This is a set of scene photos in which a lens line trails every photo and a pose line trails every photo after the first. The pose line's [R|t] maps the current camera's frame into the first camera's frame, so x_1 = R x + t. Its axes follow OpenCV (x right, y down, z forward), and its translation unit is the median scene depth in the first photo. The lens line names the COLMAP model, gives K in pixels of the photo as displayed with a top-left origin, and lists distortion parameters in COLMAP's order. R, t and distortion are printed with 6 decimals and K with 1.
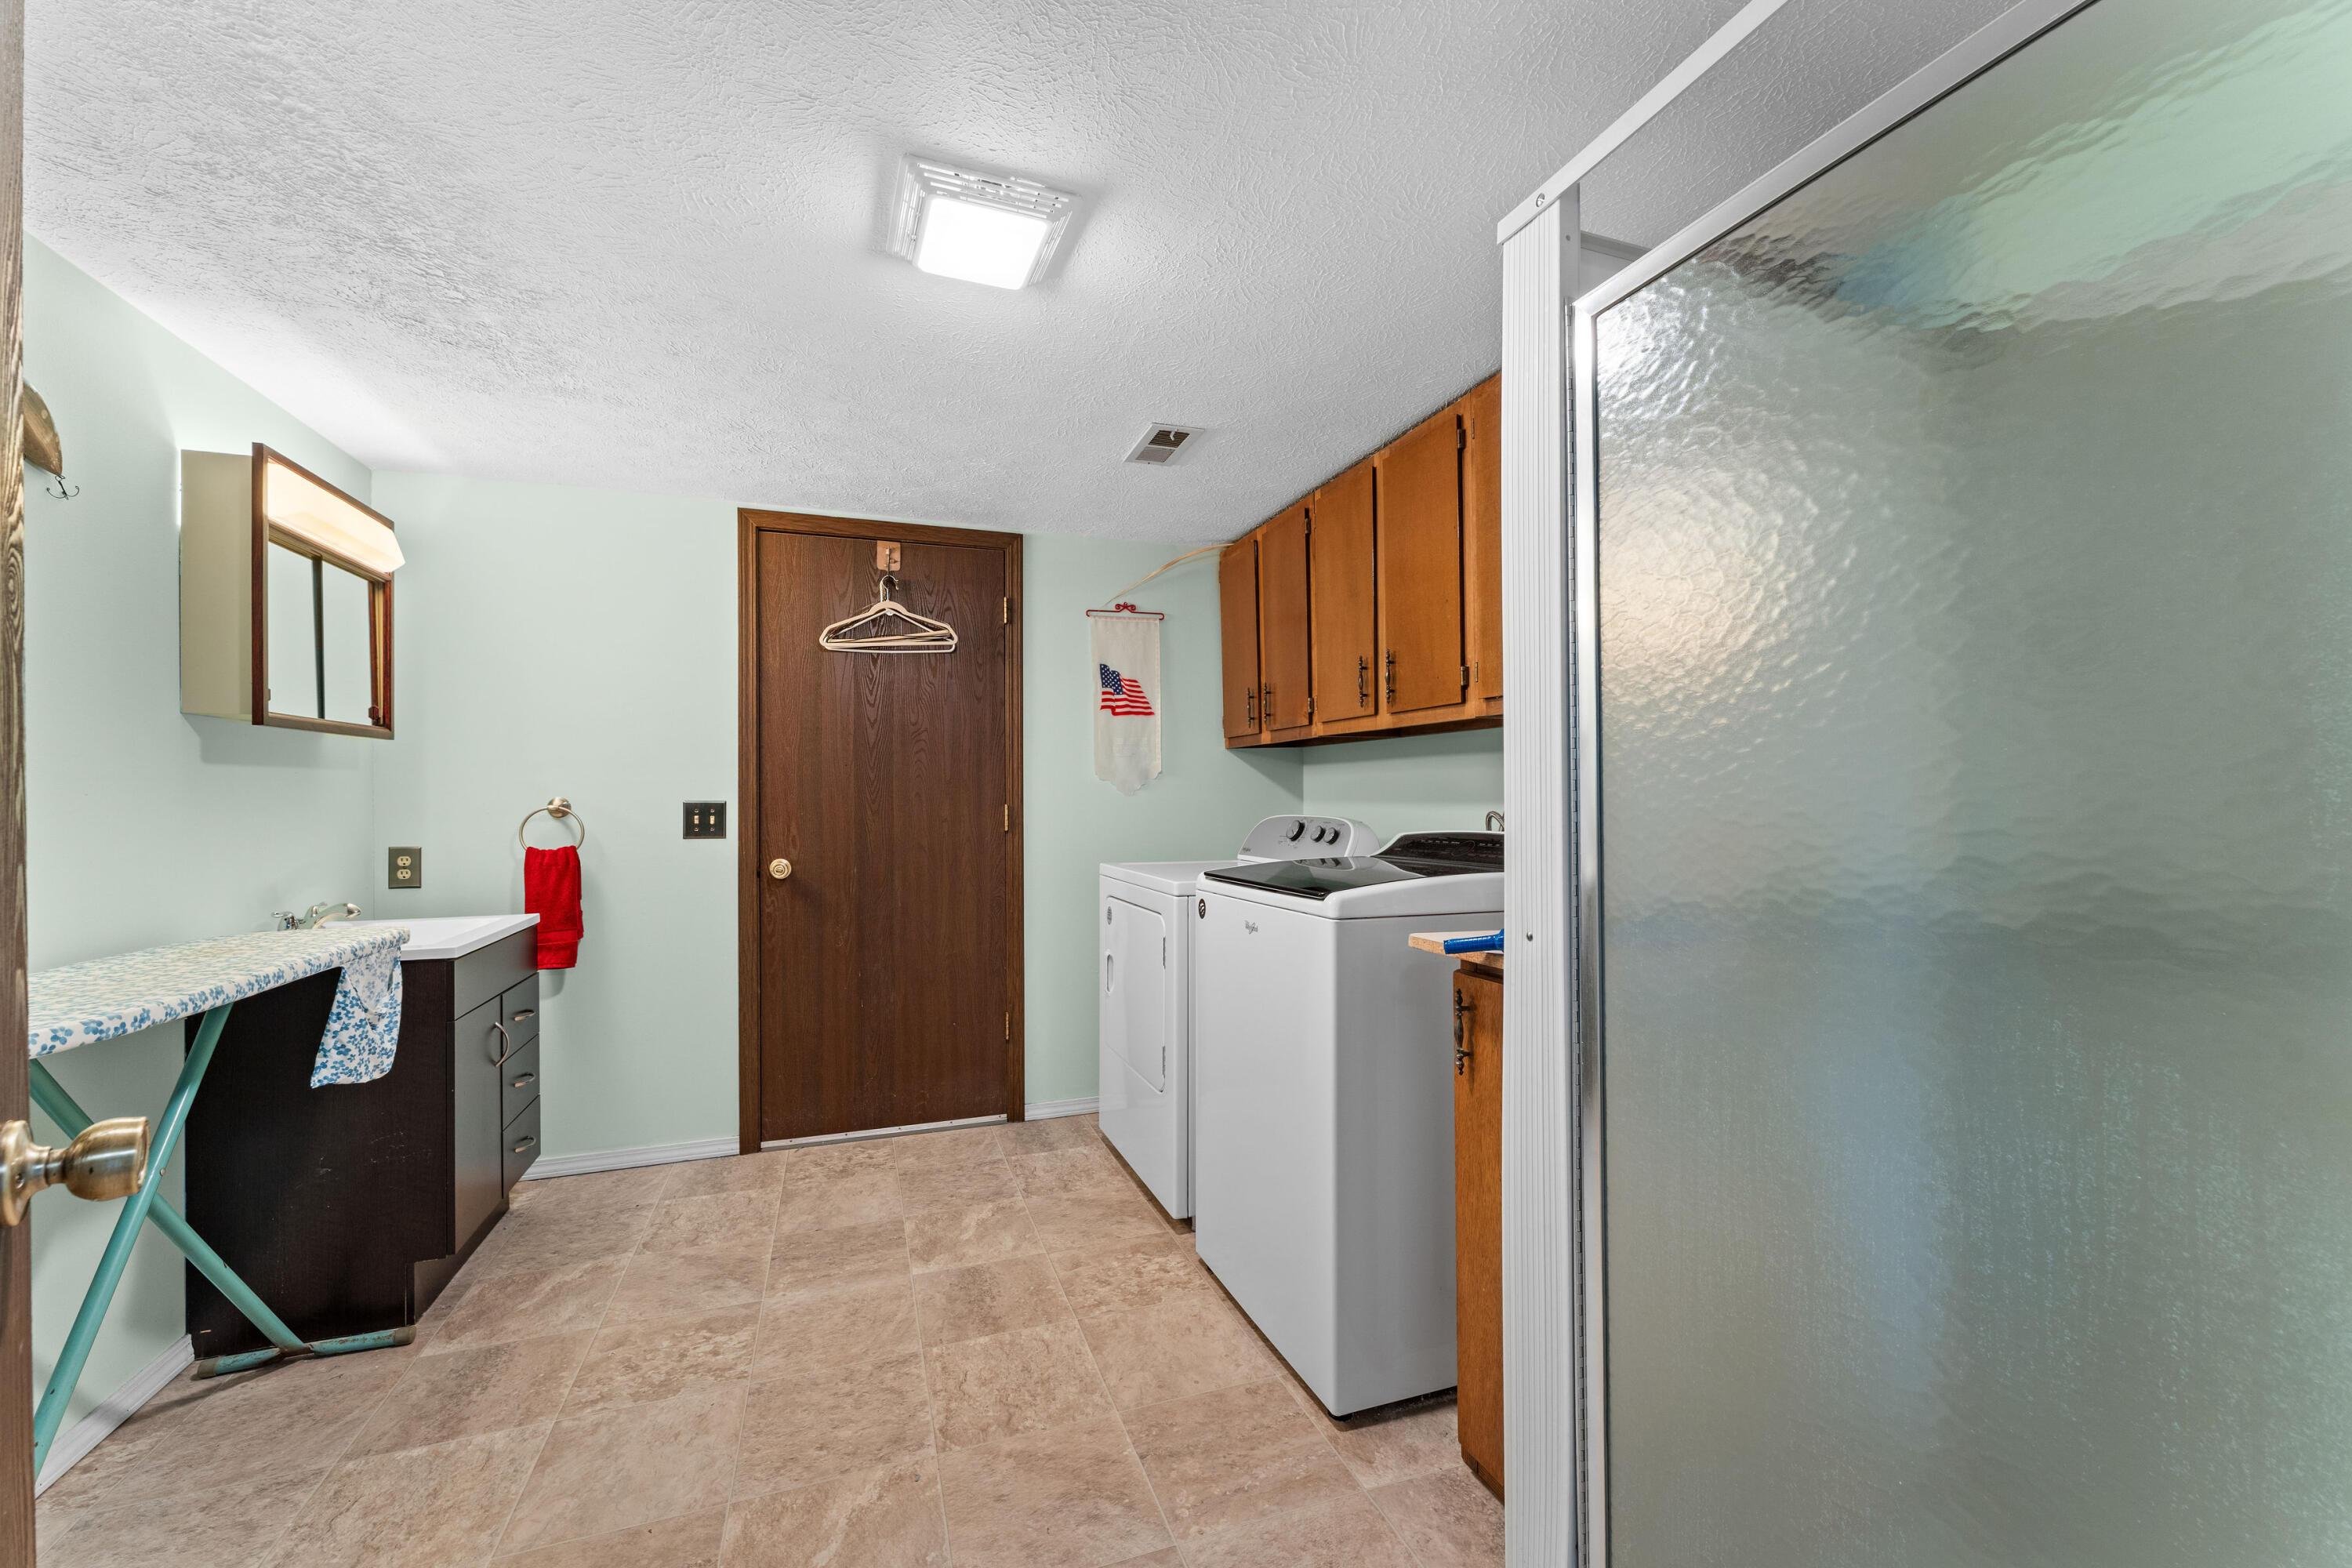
lens RADIAL K [[934.3, 0, 1173.4], [0, 934.3, 791.6], [0, 0, 1]] dist [0.000674, -0.000467]
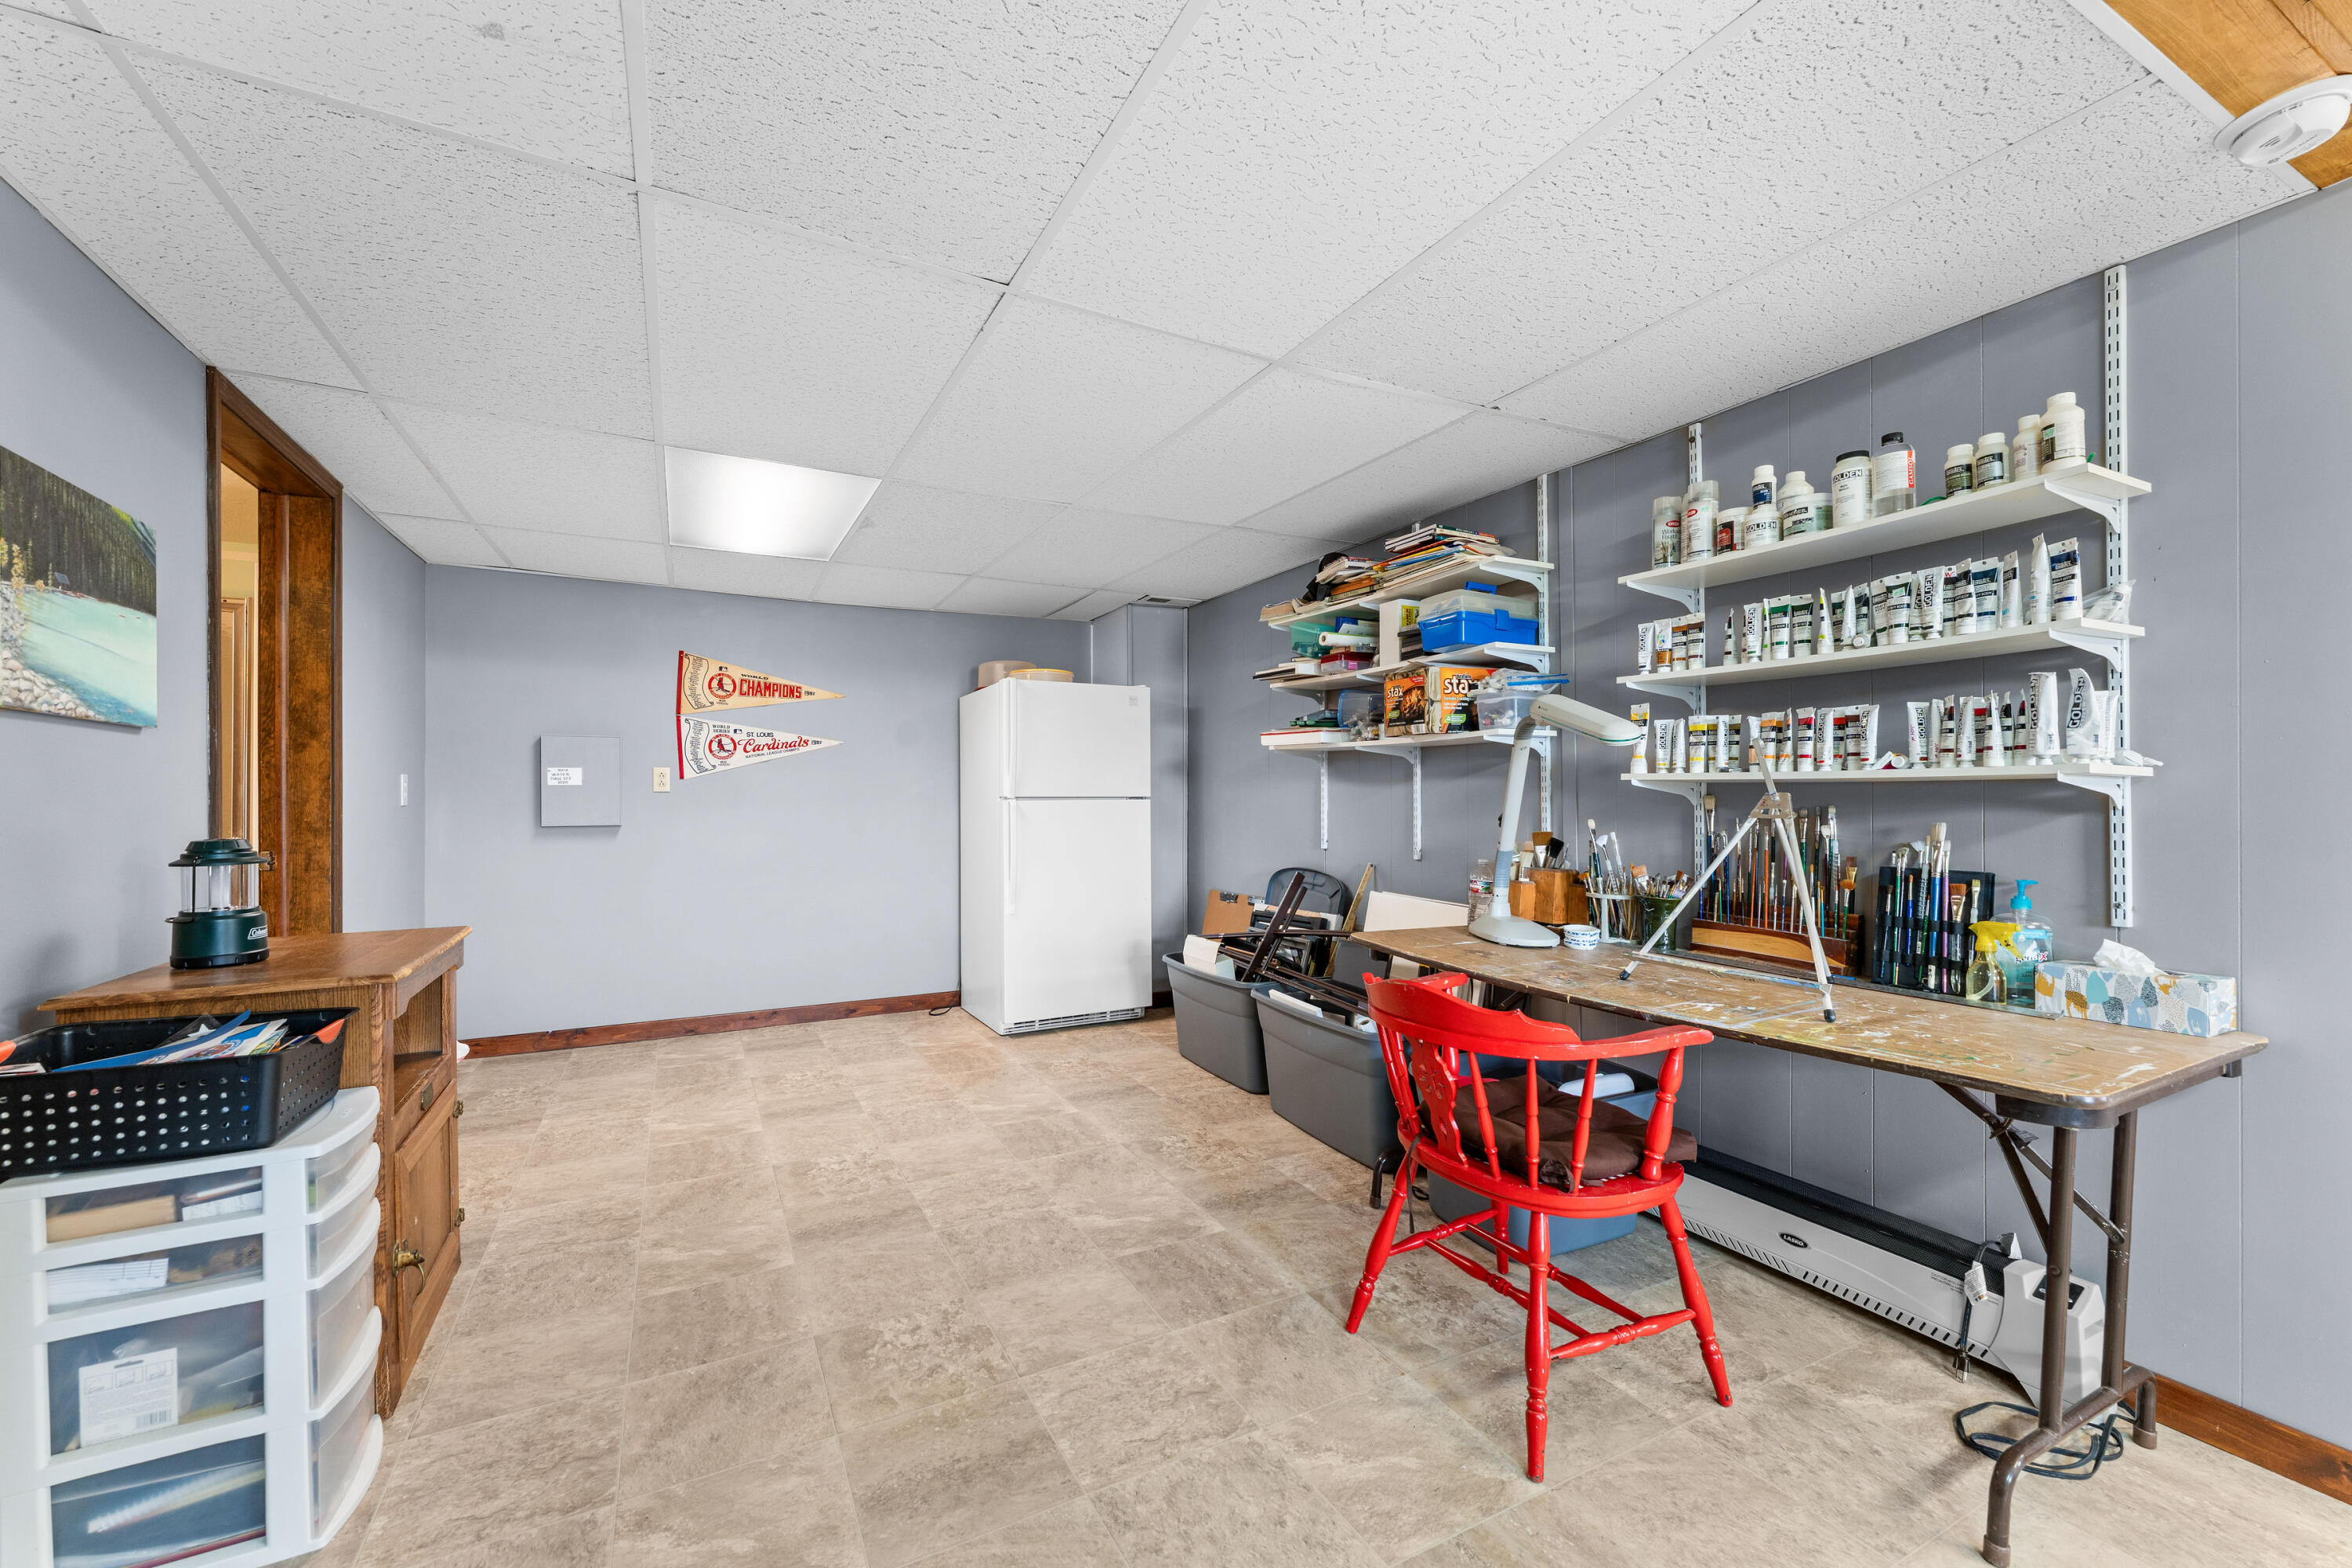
lens RADIAL K [[934.3, 0, 1172.0], [0, 934.3, 788.6], [0, 0, 1]] dist [0.000674, -0.000467]
pose [[-0.135348, -0.001193, 0.990797, -1.807632], [0.000590, 0.999999, 0.001284, 0.016371], [-0.990798, 0.000759, -0.135347, 0.623502]]
